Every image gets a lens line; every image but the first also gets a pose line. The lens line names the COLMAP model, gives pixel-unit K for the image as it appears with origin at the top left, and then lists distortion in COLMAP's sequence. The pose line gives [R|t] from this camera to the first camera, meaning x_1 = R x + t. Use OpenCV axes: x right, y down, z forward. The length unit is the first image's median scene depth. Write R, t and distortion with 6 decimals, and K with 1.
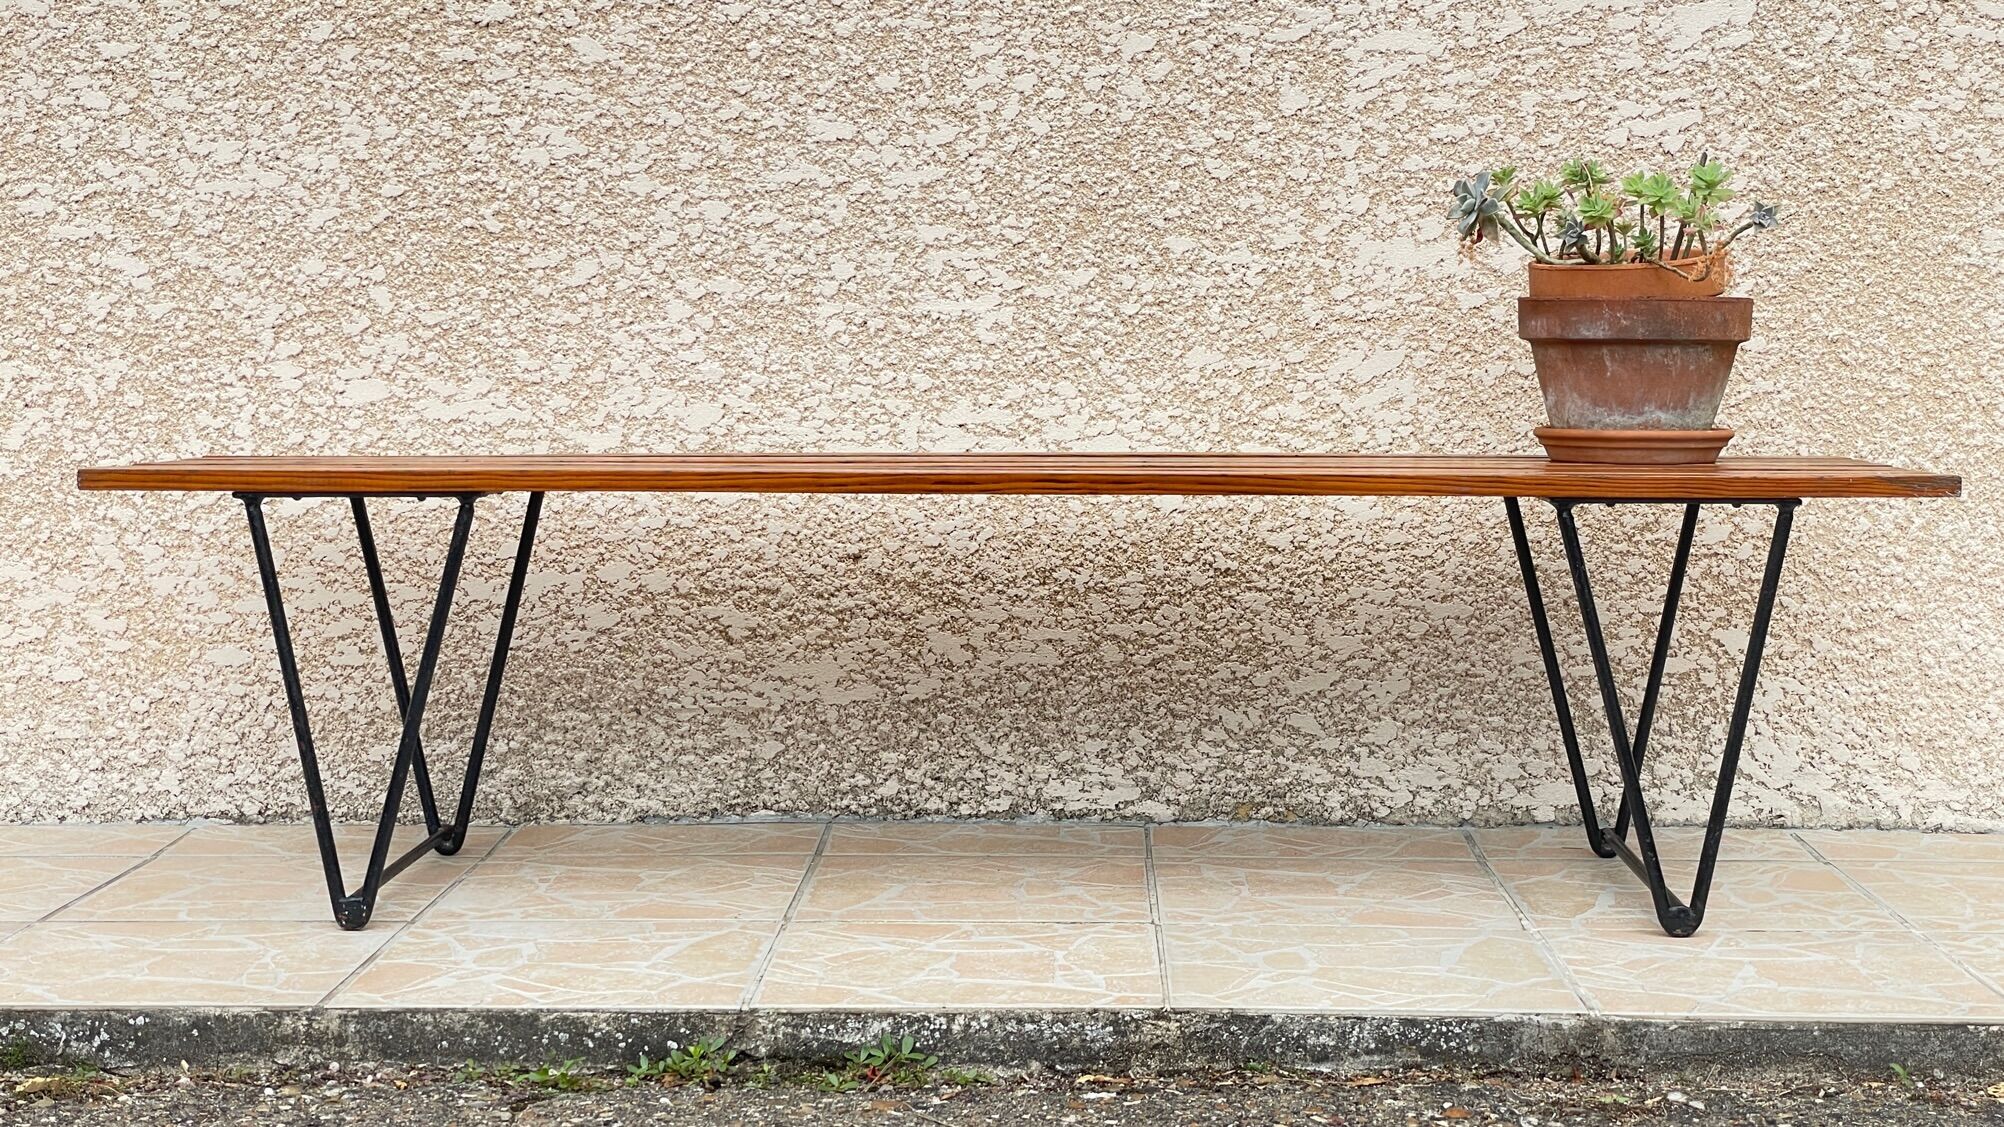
lens RADIAL K [[3011.0, 0, 998.2], [0, 3011.0, 561.9], [0, 0, 1]] dist [0.097591, 0.000000]
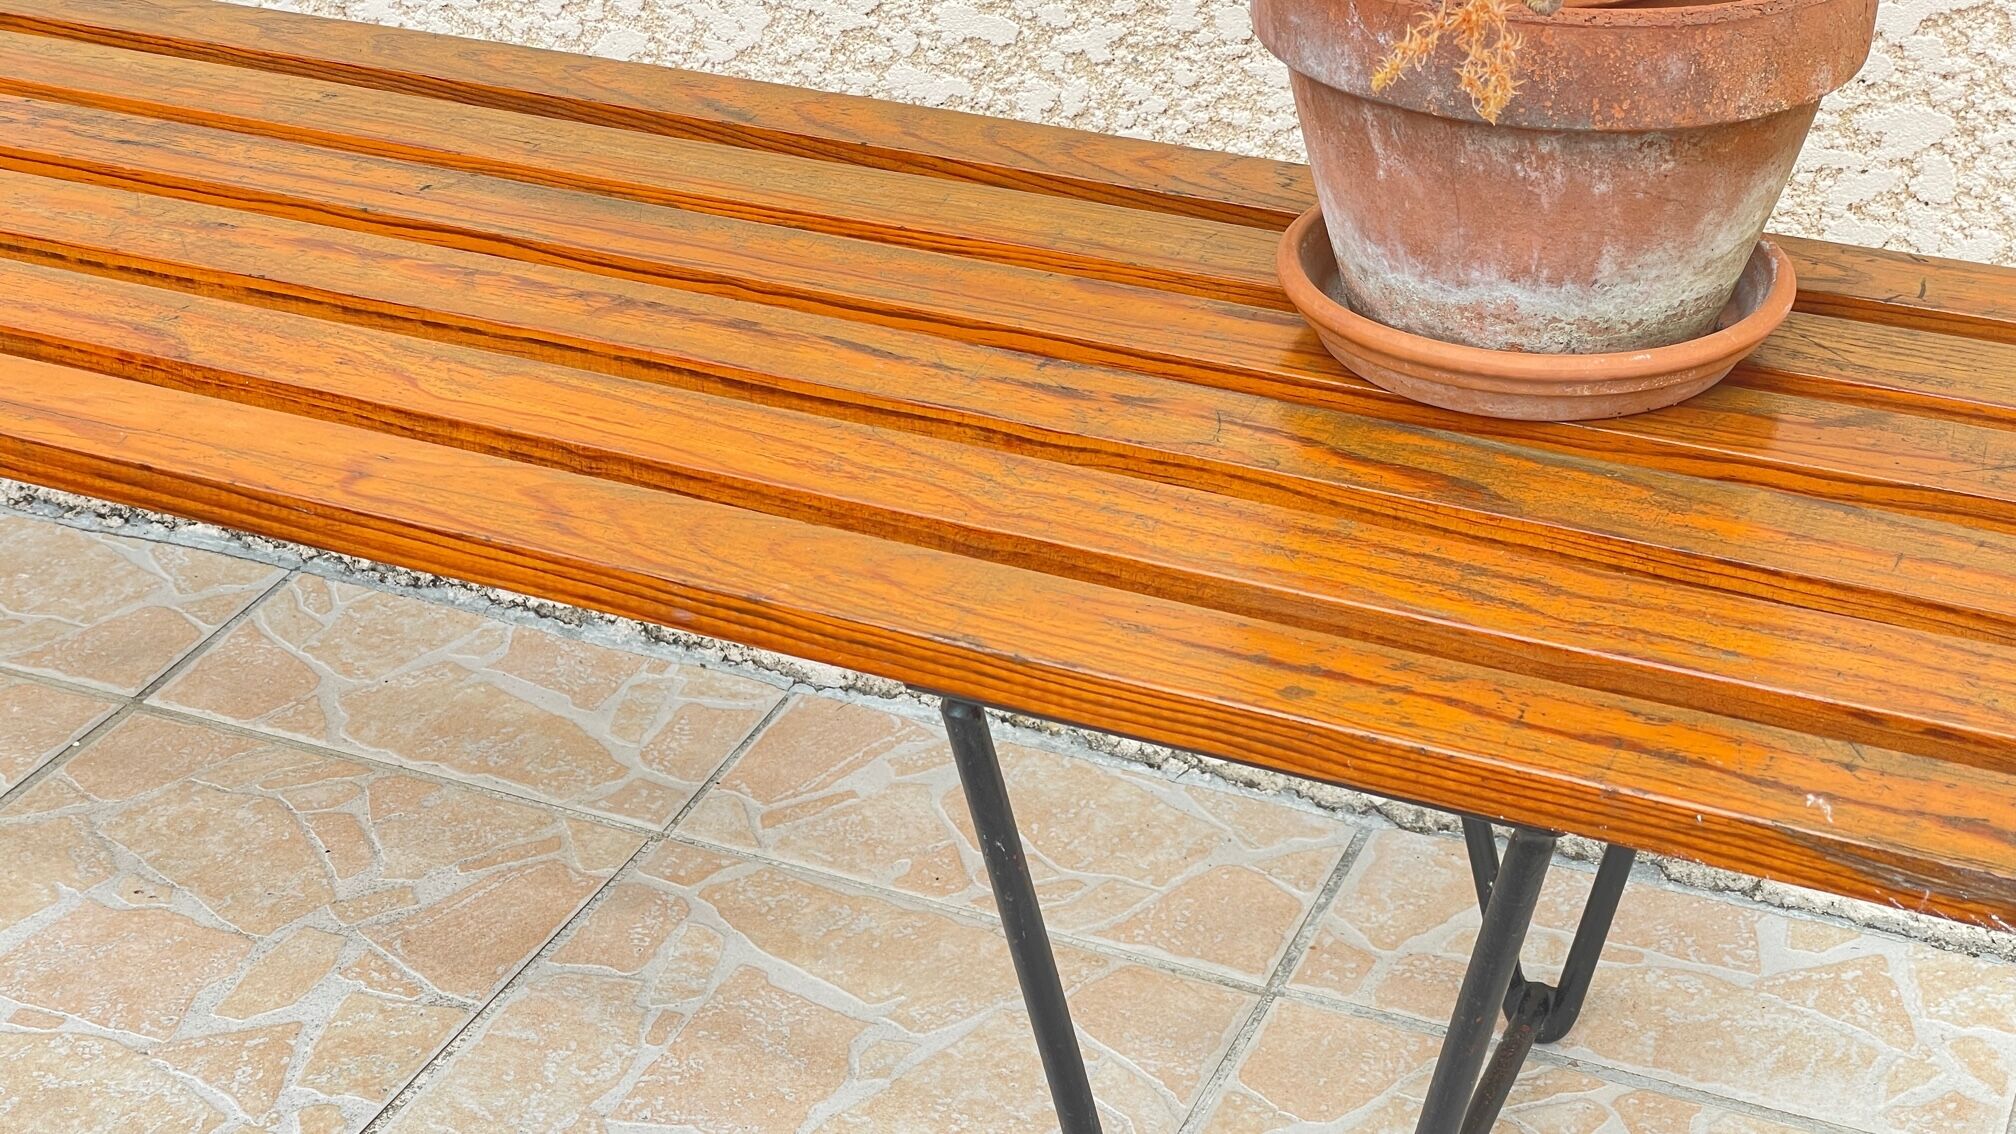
lens RADIAL K [[3029.1, 0, 1018.3], [0, 3029.1, 569.7], [0, 0, 1]] dist [0.097591, 0.000000]
pose [[0.924578, 0.173316, -0.339290, 0.262755], [-0.017981, 0.909397, 0.415541, -0.152530], [0.380569, -0.378099, 0.843924, 0.581328]]
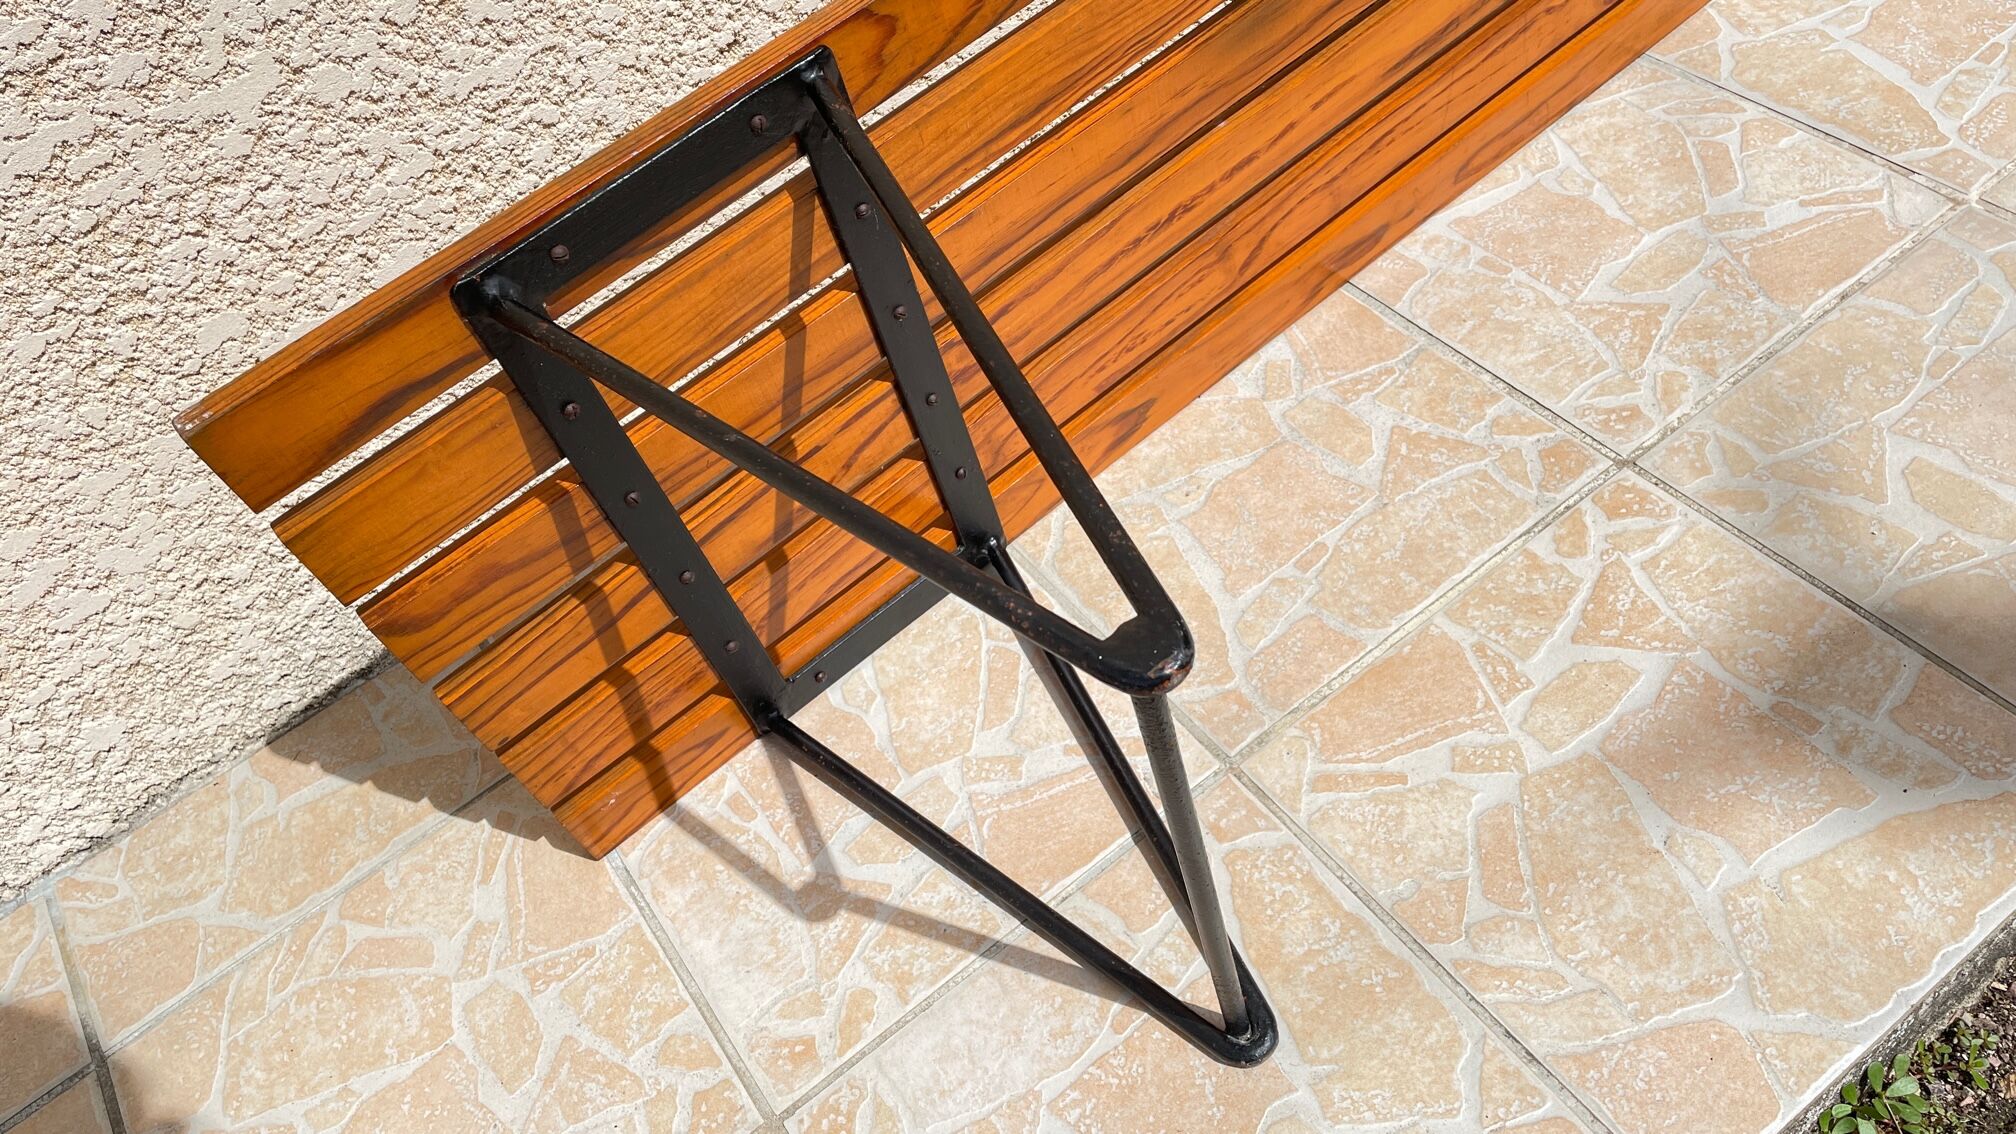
lens RADIAL K [[1522.6, 0, 1010.9], [0, 1522.6, 571.7], [0, 0, 1]] dist [0.091121, -0.124415]
pose [[0.778554, -0.584517, 0.228459, -0.139368], [0.271388, 0.641811, 0.717236, -0.145169], [-0.565863, -0.496406, 0.658316, 0.707810]]
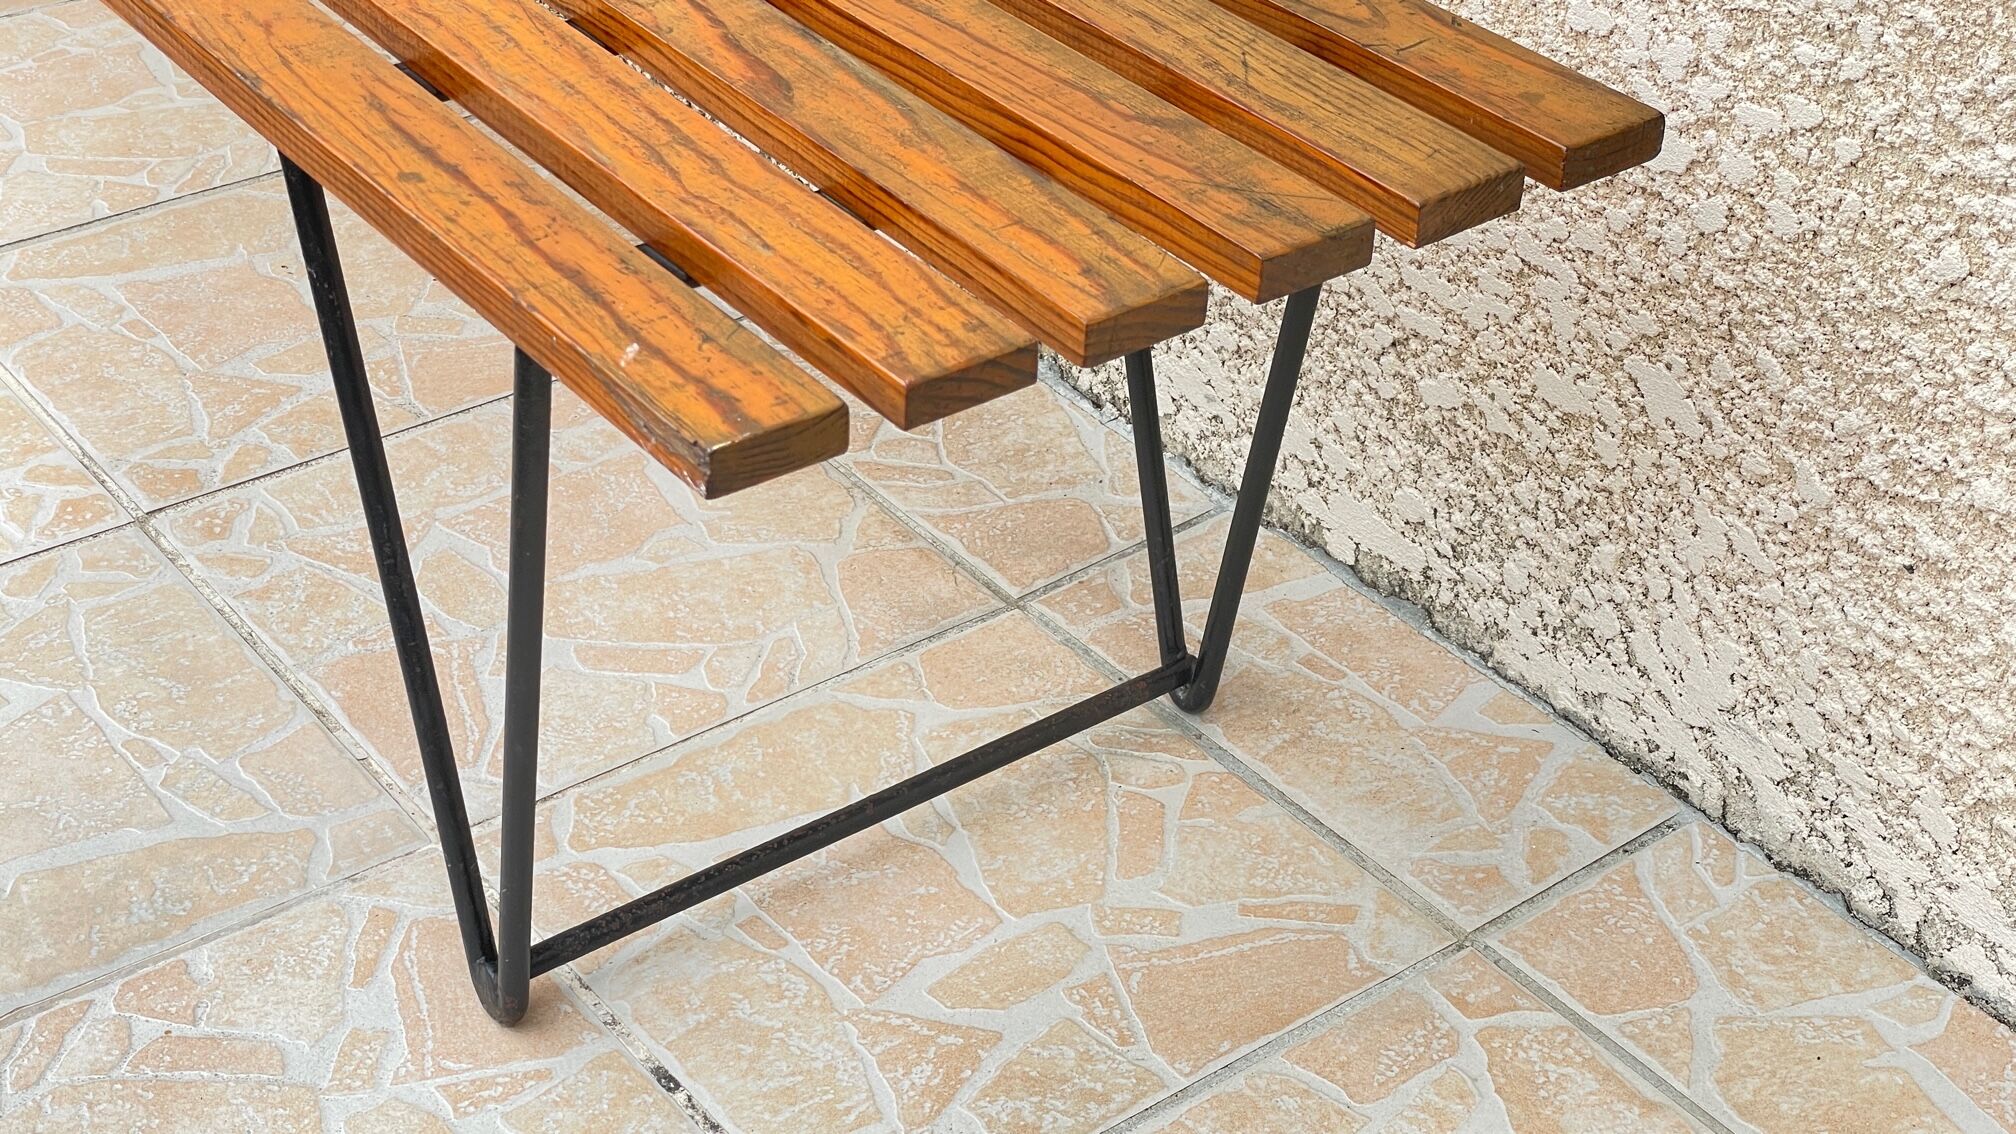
lens RADIAL K [[3029.1, 0, 1033.2], [0, 3029.1, 565.0], [0, 0, 1]] dist [0.097591, 0.000000]
pose [[0.630281, 0.440689, -0.639170, 0.472496], [-0.082094, 0.856499, 0.509579, -0.165764], [0.772014, -0.268706, 0.576013, 0.673813]]
